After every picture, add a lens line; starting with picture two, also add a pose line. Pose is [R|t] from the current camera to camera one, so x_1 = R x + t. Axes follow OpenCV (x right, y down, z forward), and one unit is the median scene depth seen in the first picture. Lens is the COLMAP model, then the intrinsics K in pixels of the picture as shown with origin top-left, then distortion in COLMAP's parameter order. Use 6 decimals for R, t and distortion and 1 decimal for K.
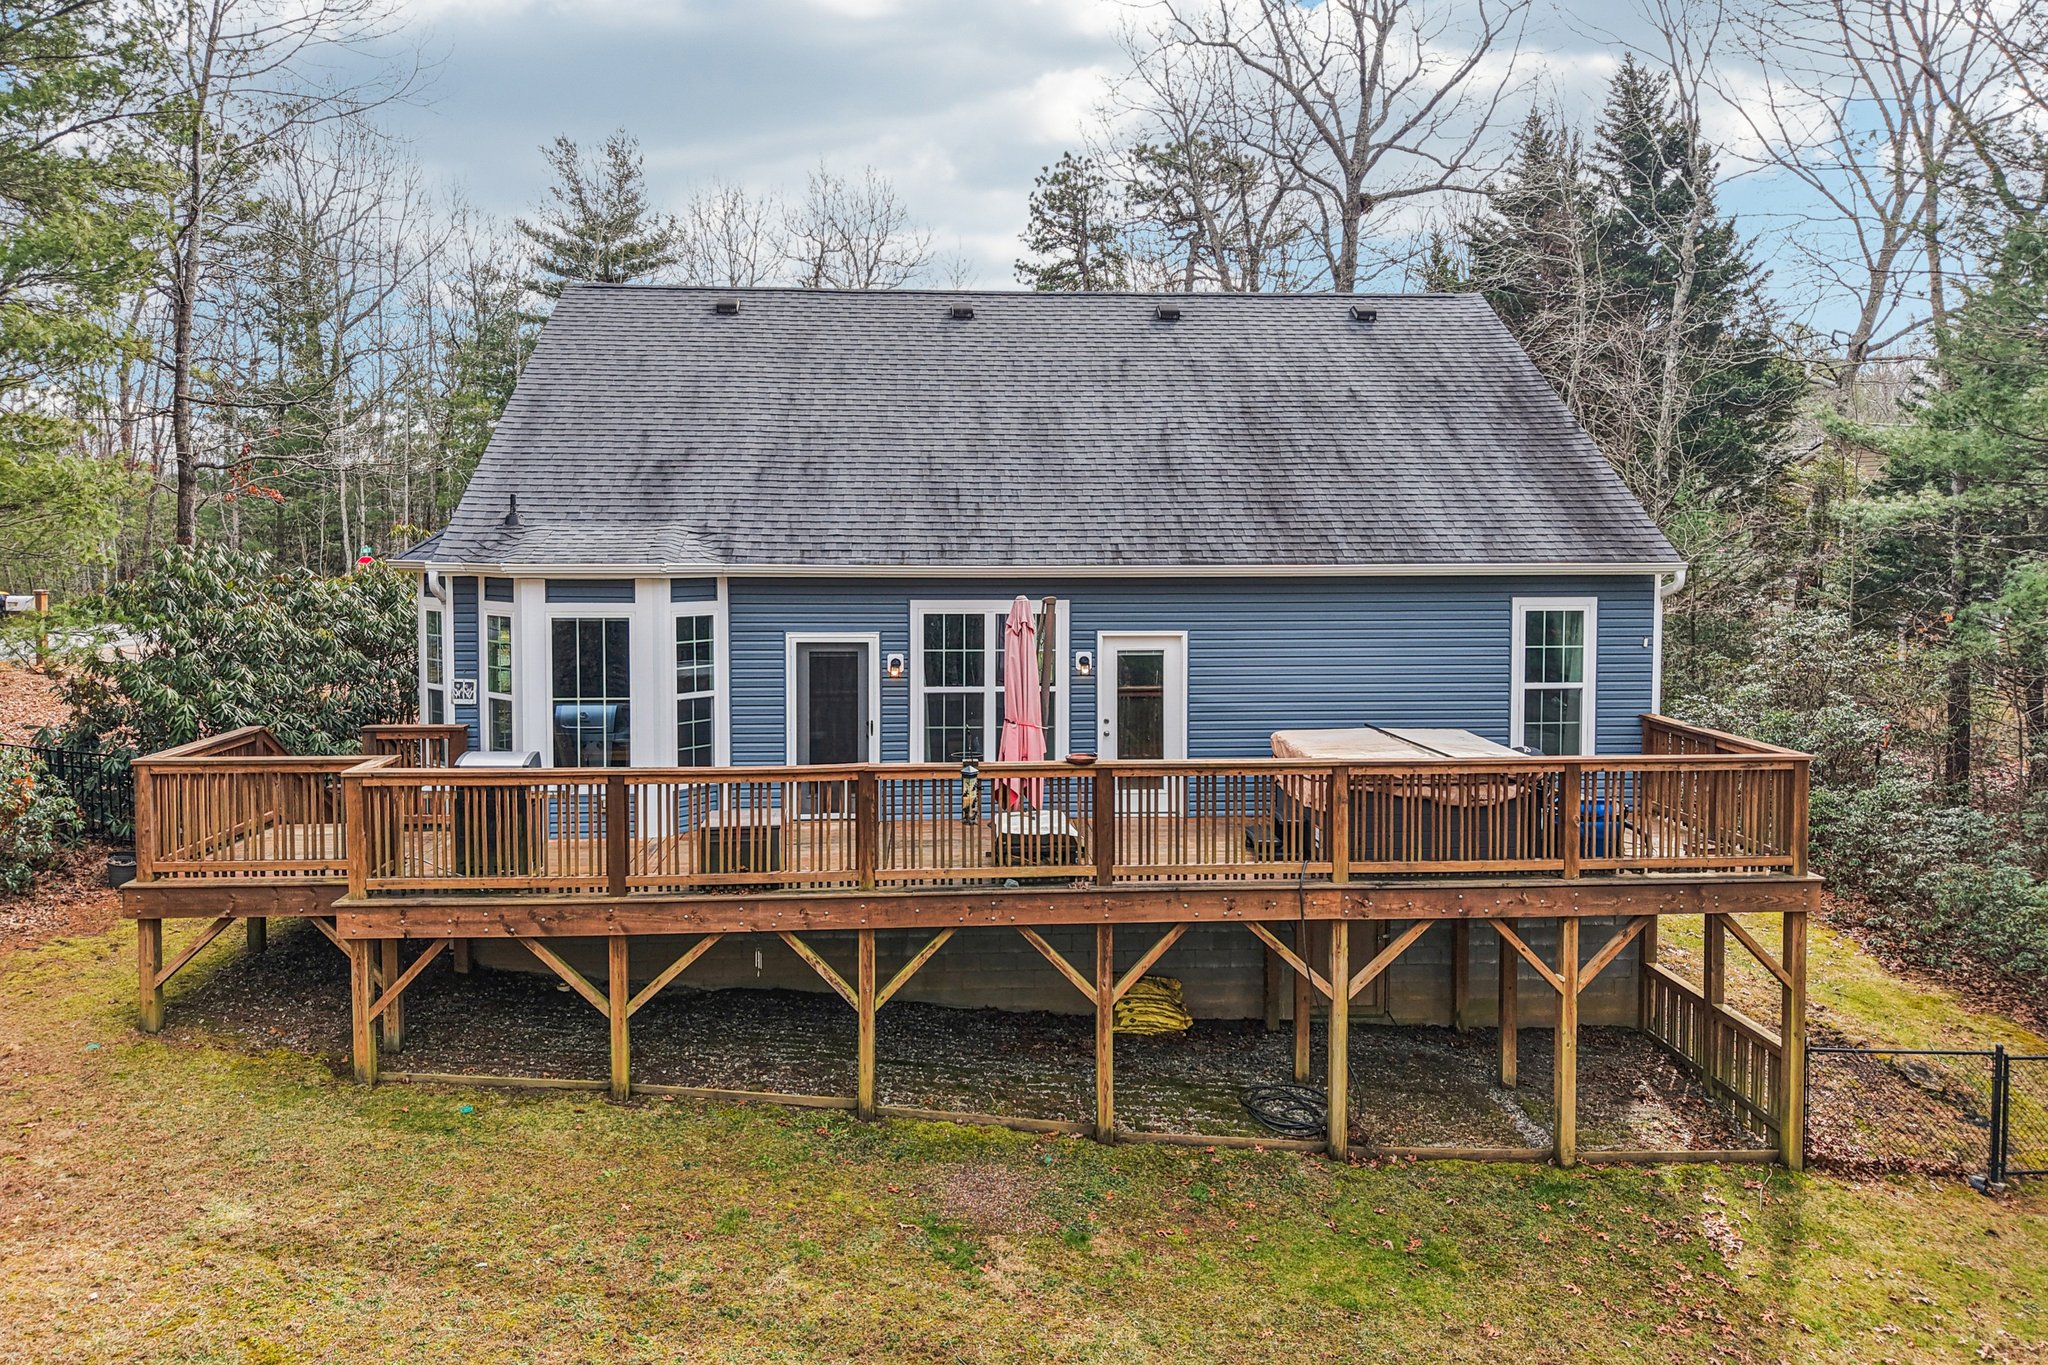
lens RADIAL K [[1437.4, 0, 1028.8], [0, 1437.4, 495.0], [0, 0, 1]] dist [0.009343, -0.006275]
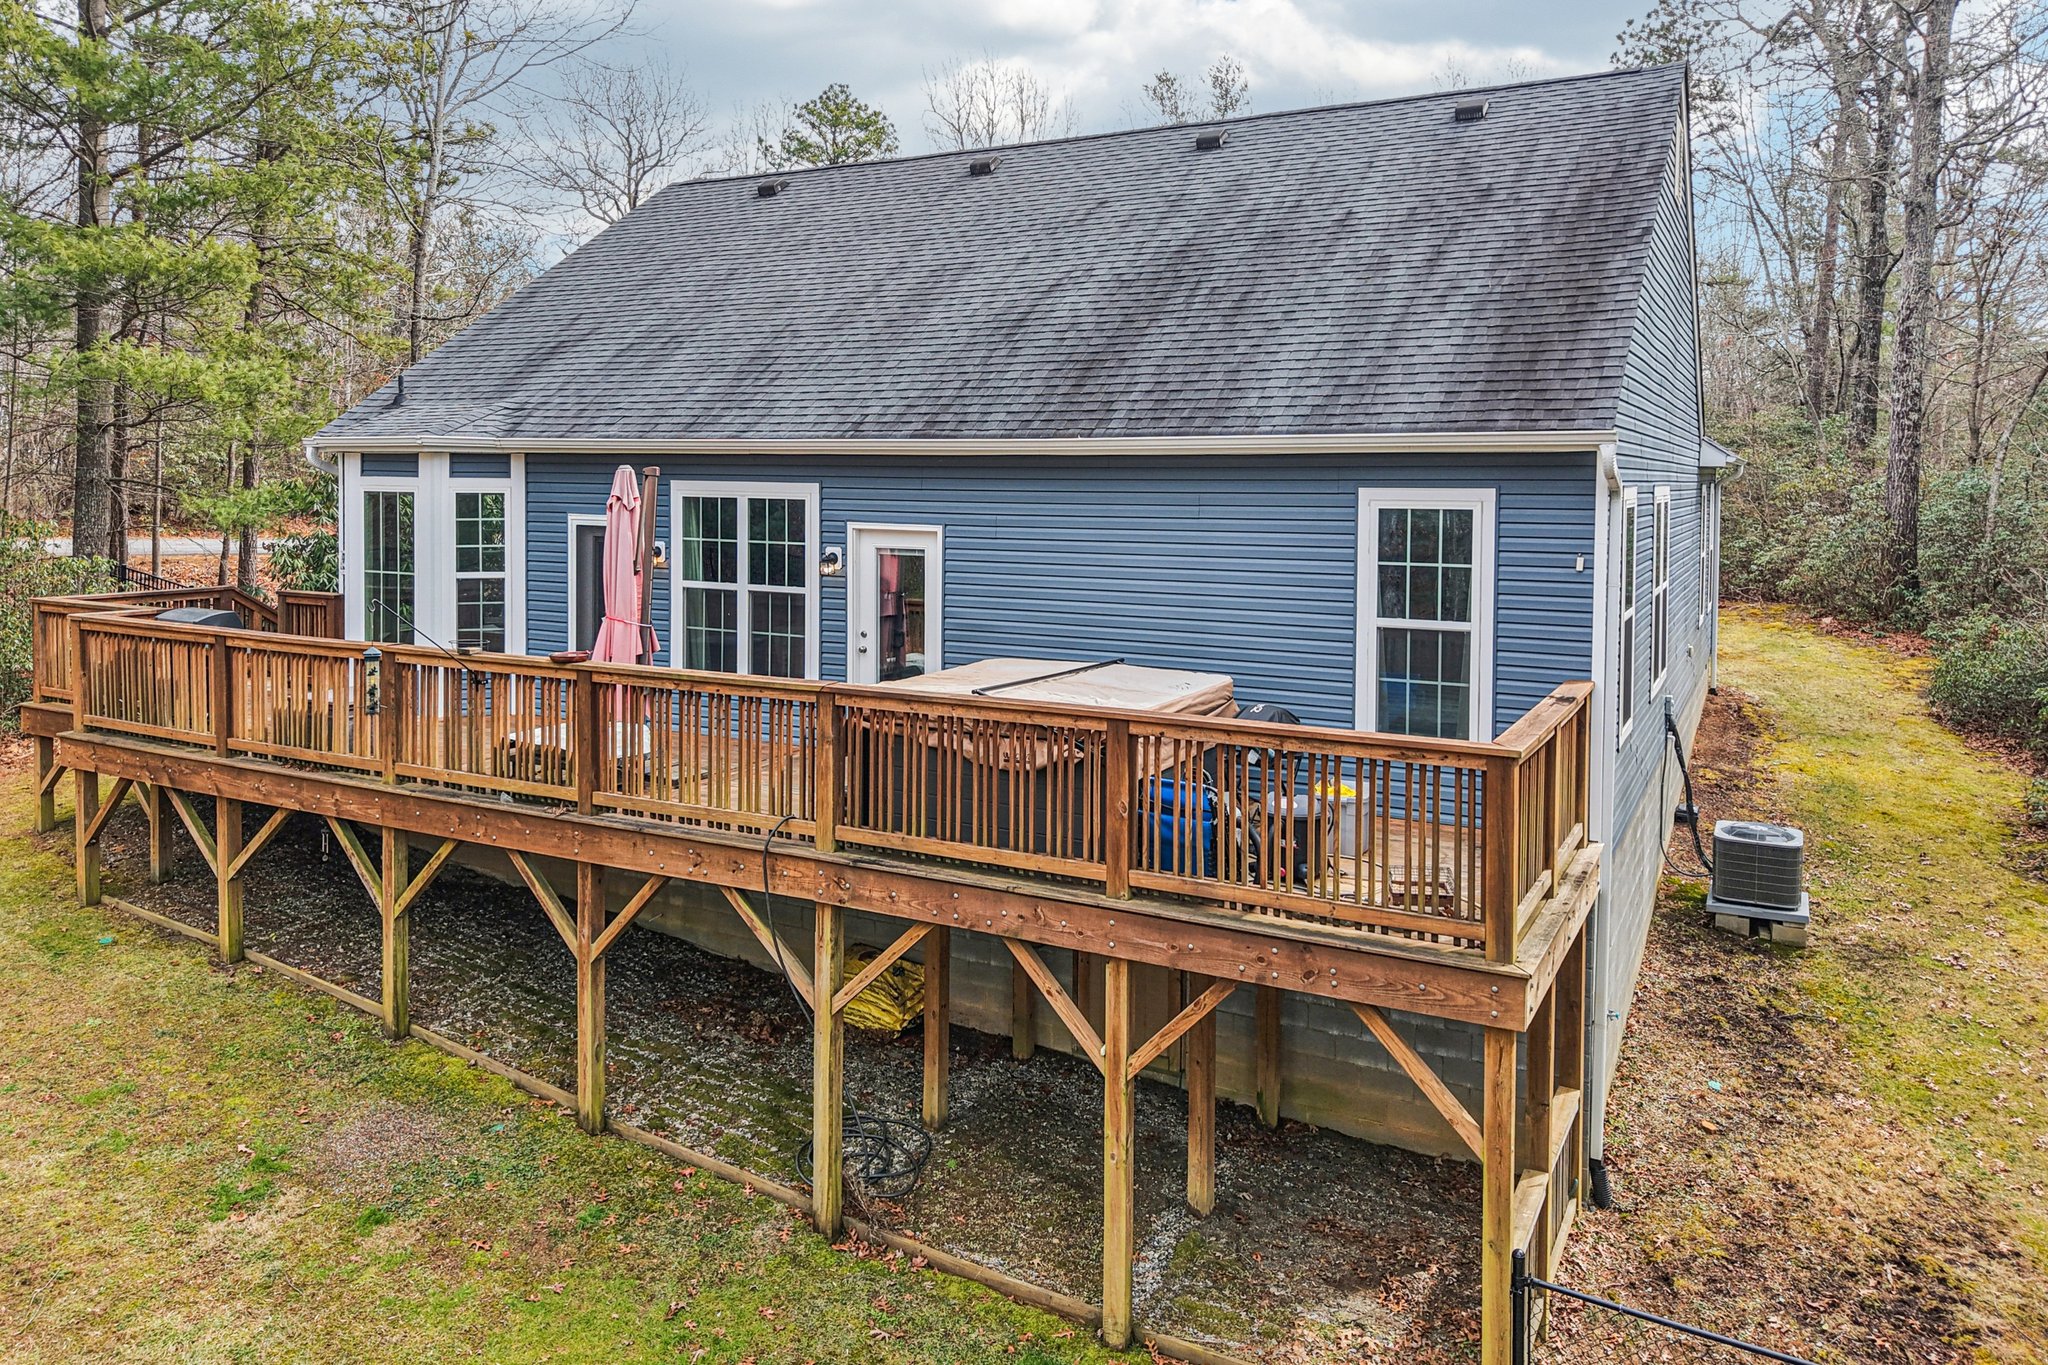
lens RADIAL K [[1437.4, 0, 1028.8], [0, 1437.4, 495.0], [0, 0, 1]] dist [0.009343, -0.006275]
pose [[0.847123, 0.012434, -0.531252, 0.656508], [-0.004921, 0.999867, 0.015556, 0.077318], [0.531374, -0.010564, 0.847071, 0.431249]]
